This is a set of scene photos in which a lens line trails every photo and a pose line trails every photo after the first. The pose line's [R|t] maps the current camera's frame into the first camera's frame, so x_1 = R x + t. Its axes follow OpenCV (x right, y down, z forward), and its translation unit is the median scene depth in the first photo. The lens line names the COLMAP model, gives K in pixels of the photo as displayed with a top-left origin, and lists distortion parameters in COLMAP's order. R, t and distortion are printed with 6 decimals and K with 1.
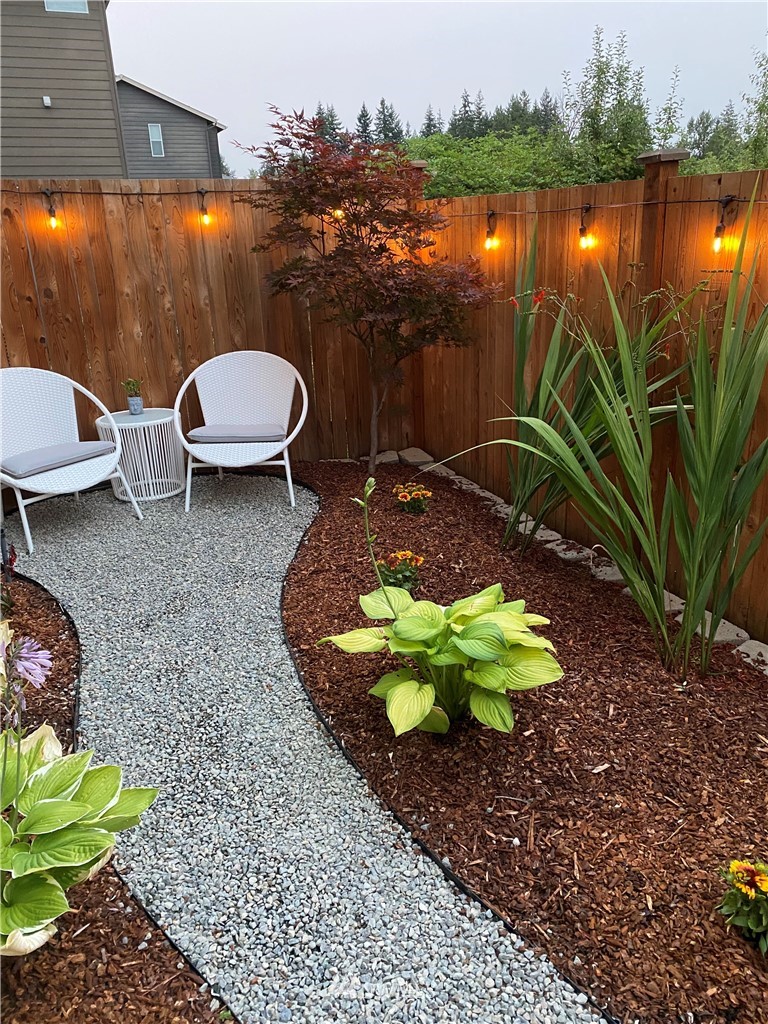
lens RADIAL K [[799.5, 0, 384.0], [0, 799.5, 512.0], [0, 0, 1]] dist [0.030869, -0.001246]
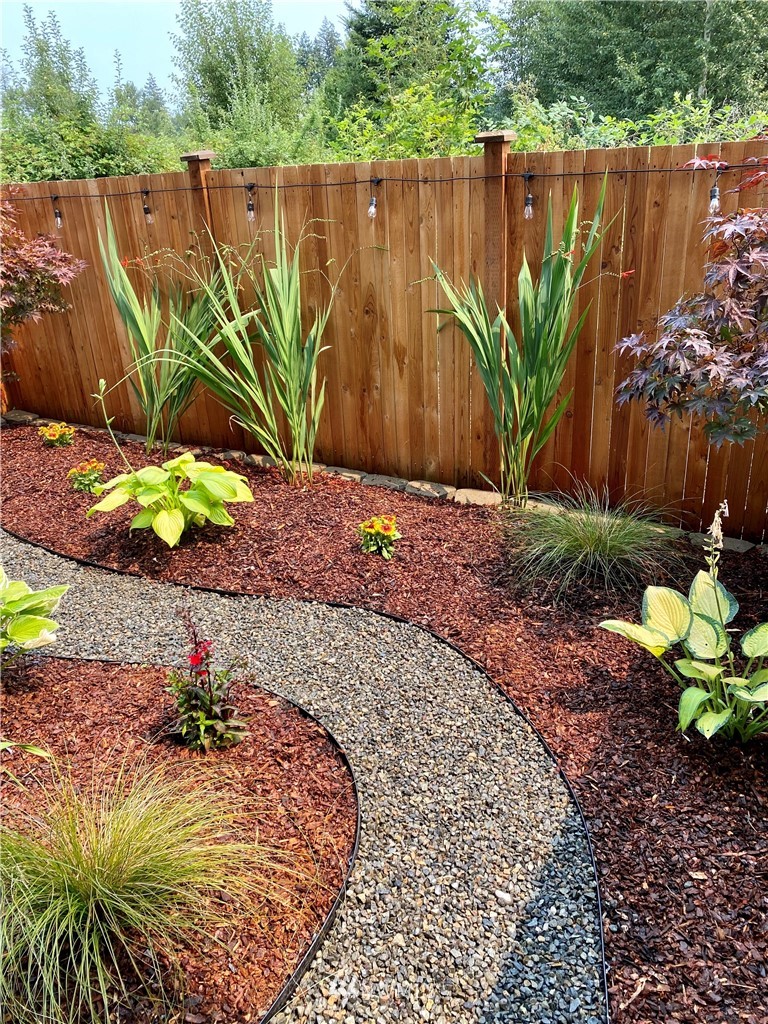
lens RADIAL K [[799.5, 0, 384.0], [0, 799.5, 512.0], [0, 0, 1]] dist [0.030869, -0.001246]
pose [[0.817065, -0.241592, 0.523486, -0.259615], [0.226588, 0.969468, 0.093754, 0.106304], [-0.530153, 0.042013, 0.846861, -0.334556]]
